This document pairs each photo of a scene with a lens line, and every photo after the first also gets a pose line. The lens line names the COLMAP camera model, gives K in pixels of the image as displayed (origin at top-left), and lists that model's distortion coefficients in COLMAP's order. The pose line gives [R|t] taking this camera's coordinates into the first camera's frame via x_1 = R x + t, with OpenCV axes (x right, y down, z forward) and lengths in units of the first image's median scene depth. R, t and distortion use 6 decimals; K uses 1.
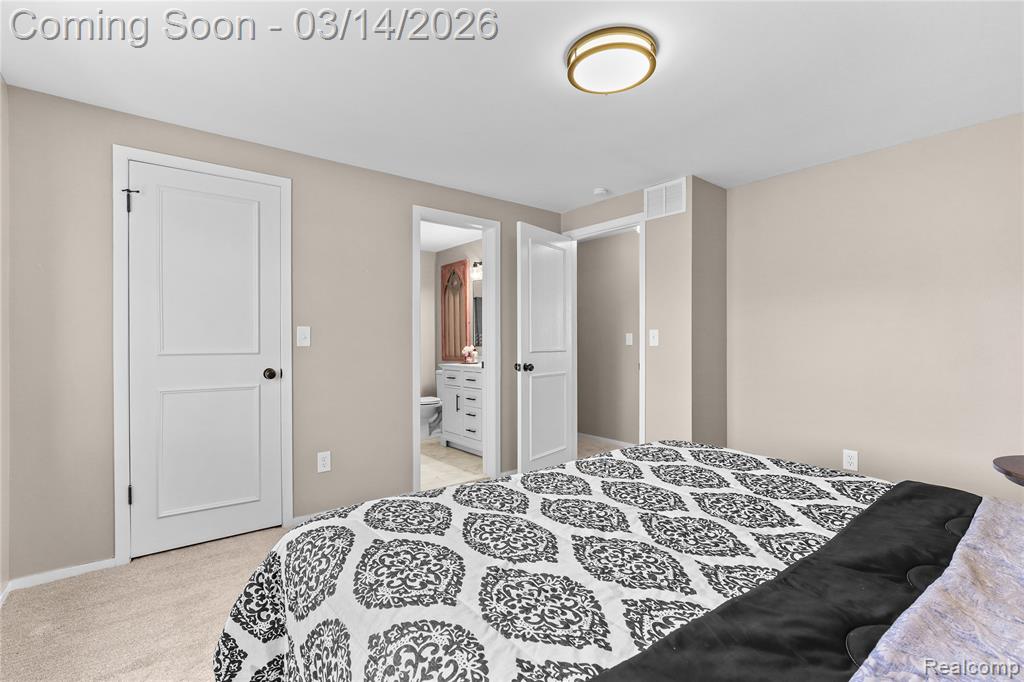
lens RADIAL K [[472.9, 0, 513.7], [0, 472.9, 341.0], [0, 0, 1]] dist [-0.001464, 0.000308]
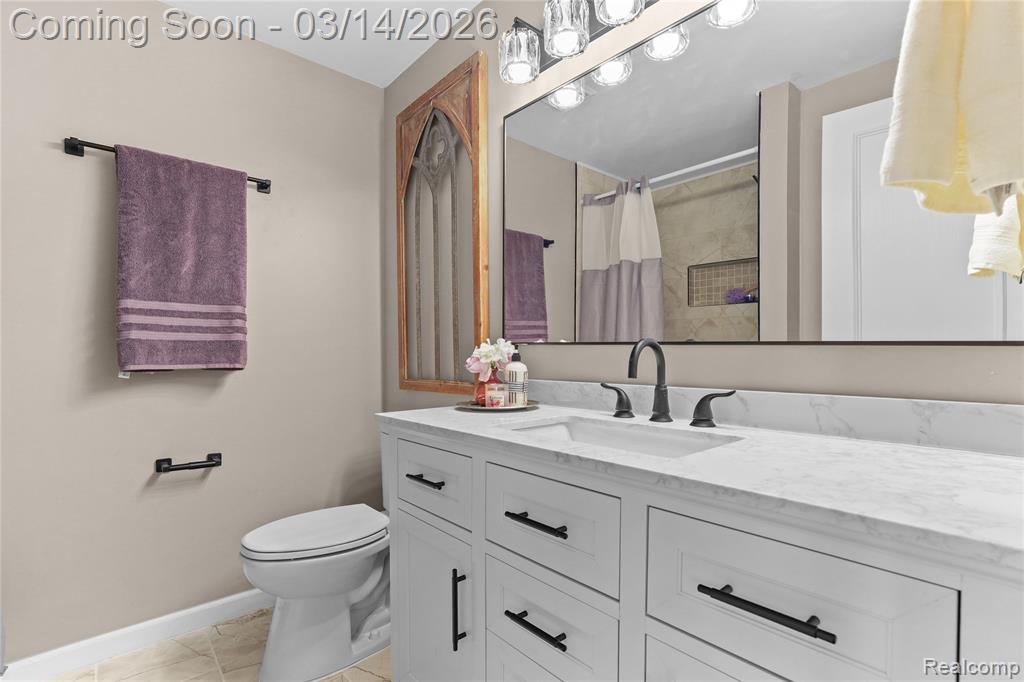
lens RADIAL K [[472.9, 0, 511.5], [0, 472.9, 346.4], [0, 0, 1]] dist [-0.001464, 0.000308]
pose [[0.998614, 0.000656, 0.052625, -0.093870], [-0.000384, 0.999987, -0.005180, 0.013456], [-0.052627, 0.005152, 0.998601, 0.696941]]
